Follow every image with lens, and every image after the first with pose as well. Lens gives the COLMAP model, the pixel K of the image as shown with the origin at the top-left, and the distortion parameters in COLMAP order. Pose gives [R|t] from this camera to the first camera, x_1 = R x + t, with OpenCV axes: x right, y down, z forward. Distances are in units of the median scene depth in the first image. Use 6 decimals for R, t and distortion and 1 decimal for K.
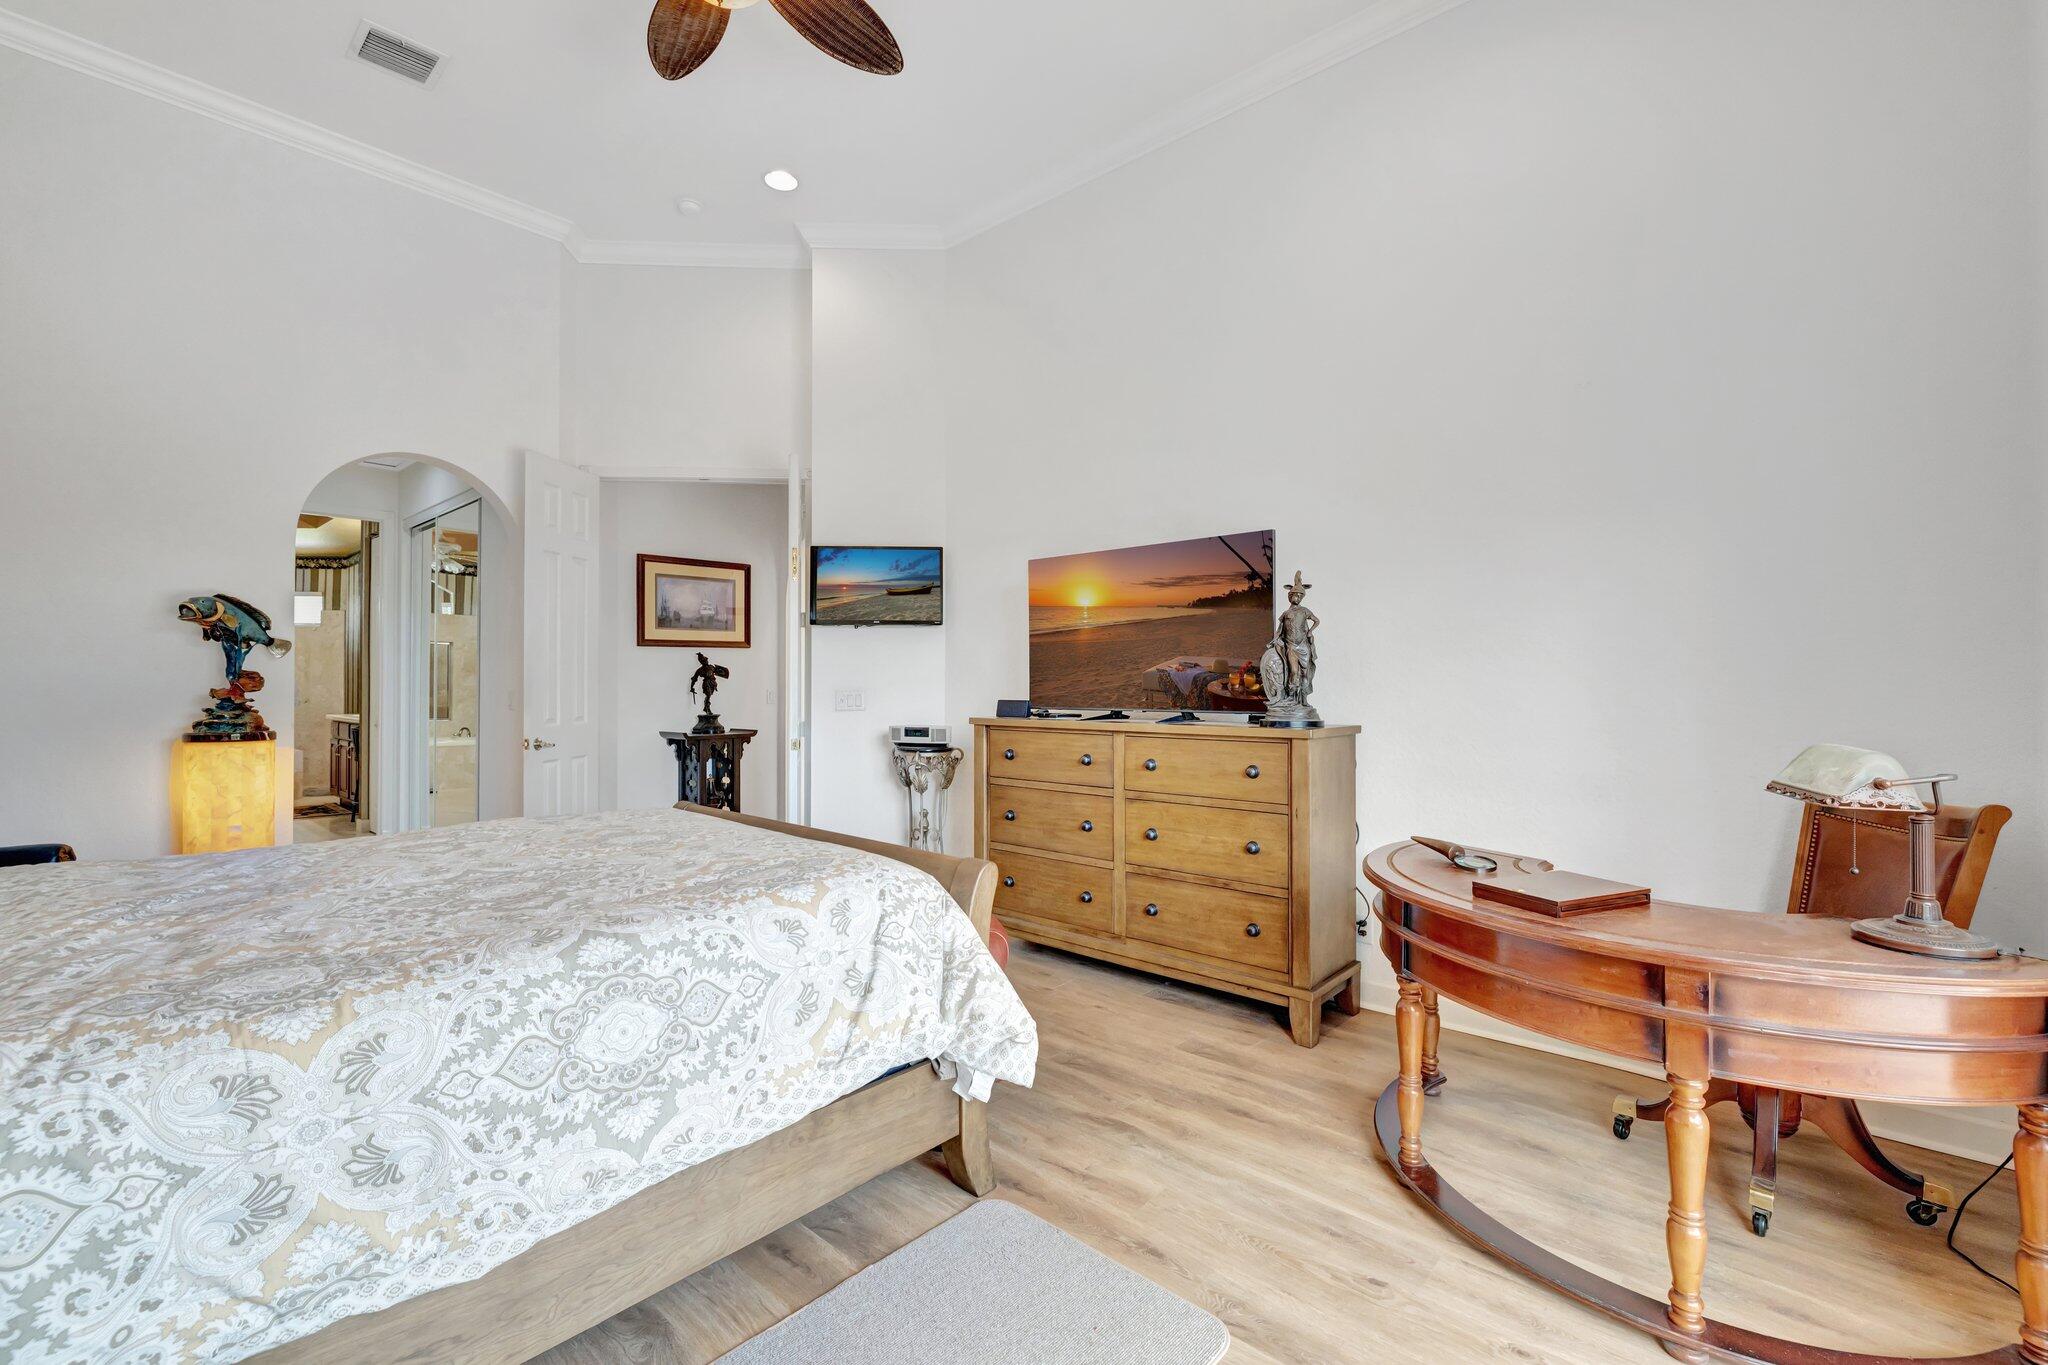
lens RADIAL K [[882.9, 0, 1021.1], [0, 882.9, 675.7], [0, 0, 1]] dist [-0.005653, 0.002097]
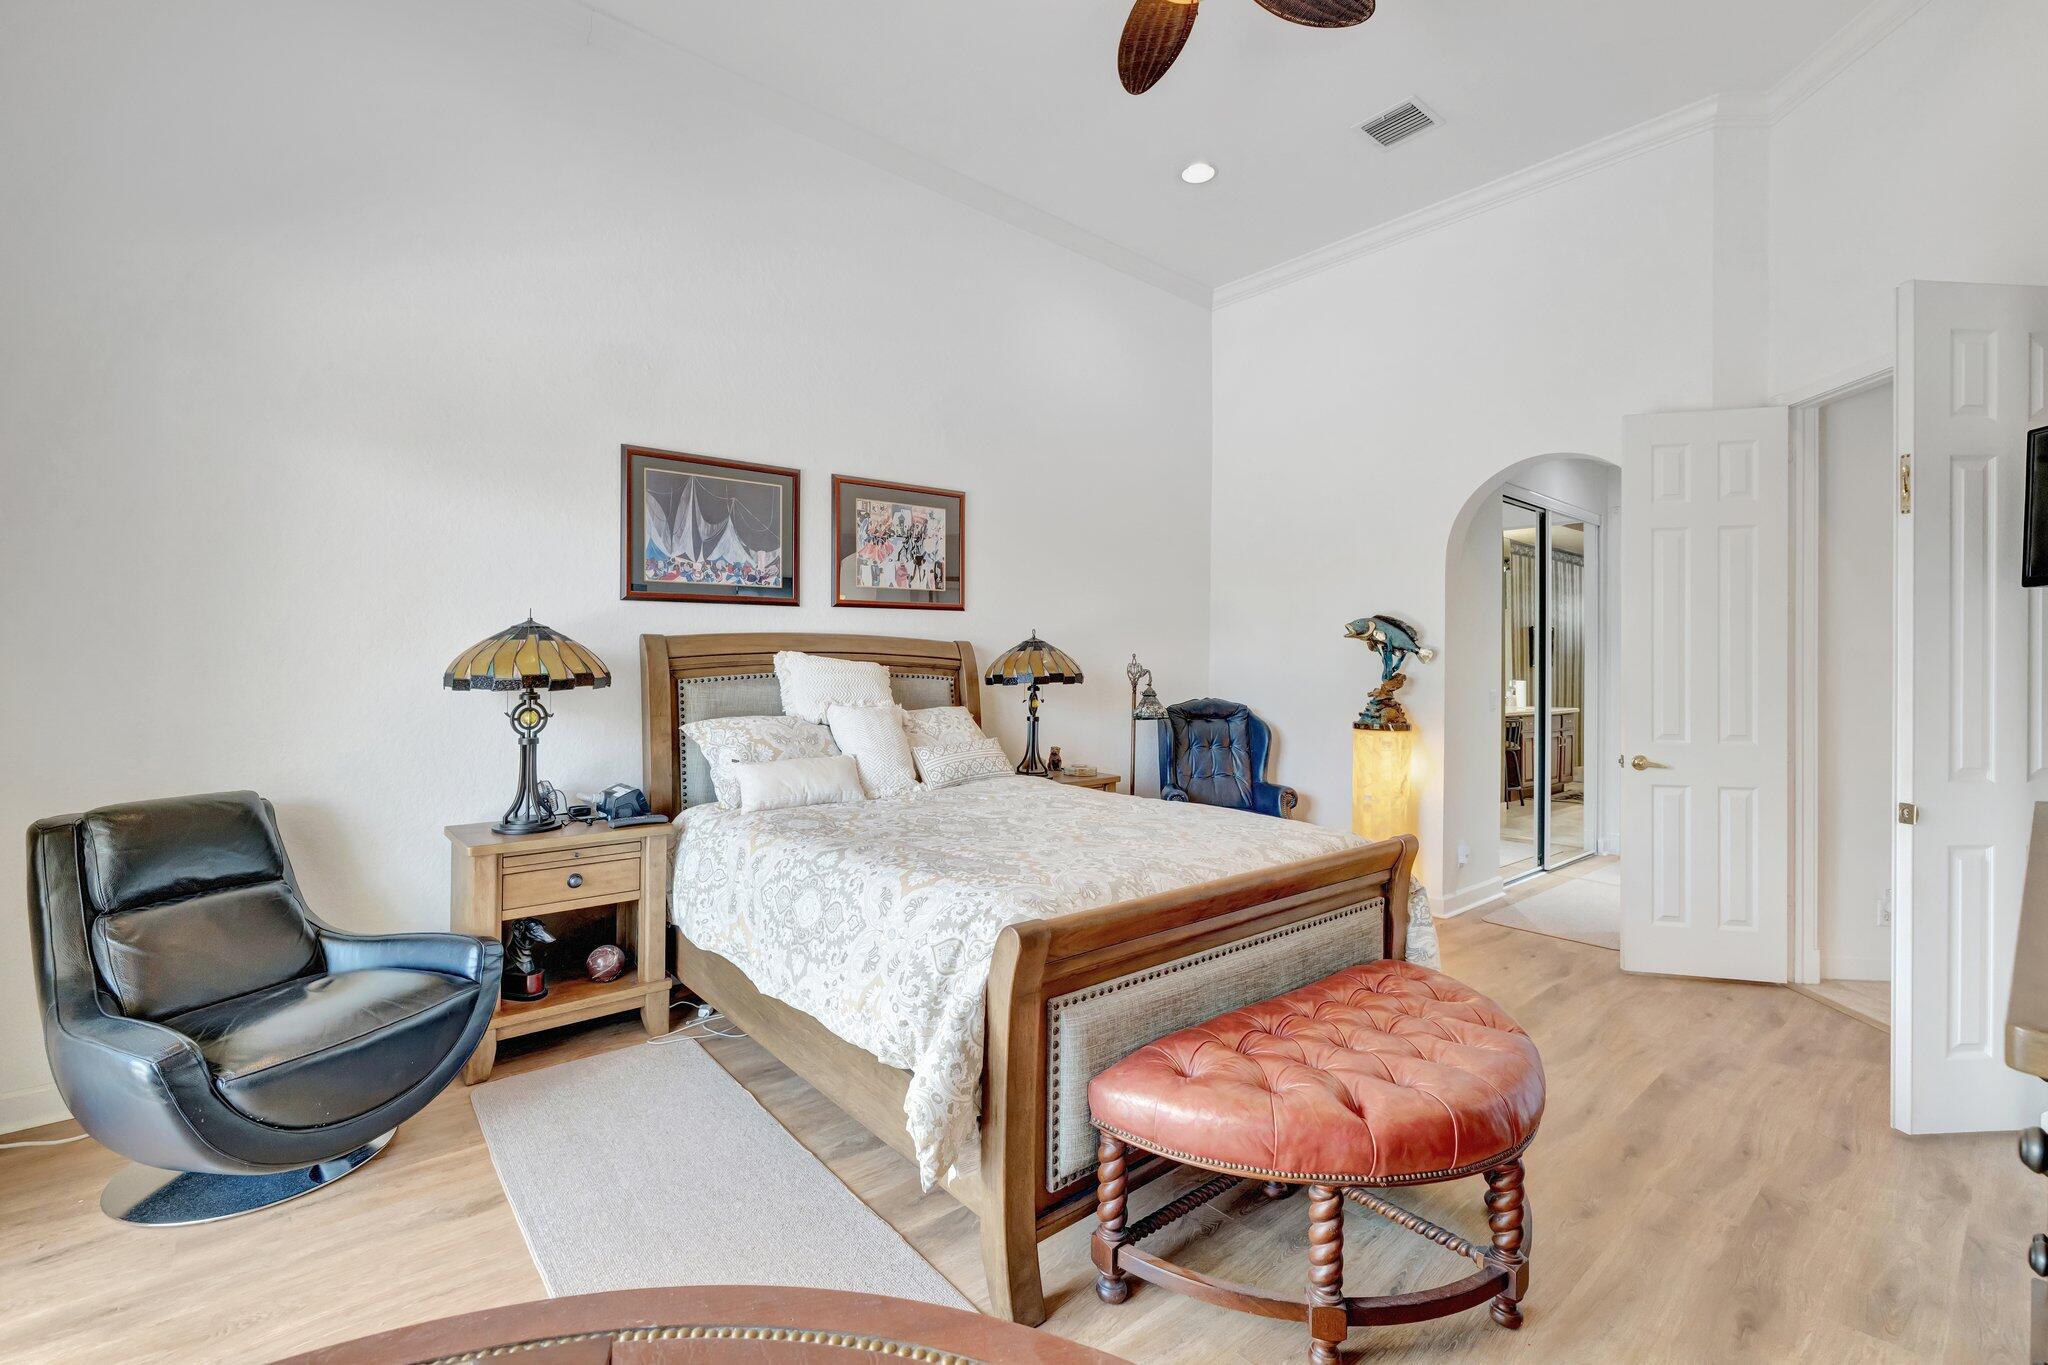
lens RADIAL K [[882.9, 0, 1019.9], [0, 882.9, 673.7], [0, 0, 1]] dist [-0.005653, 0.002097]
pose [[-0.137808, 0.004593, -0.990448, 0.445493], [-0.000149, 0.999989, 0.004658, -0.012657], [0.990459, 0.000790, -0.137806, 0.659697]]
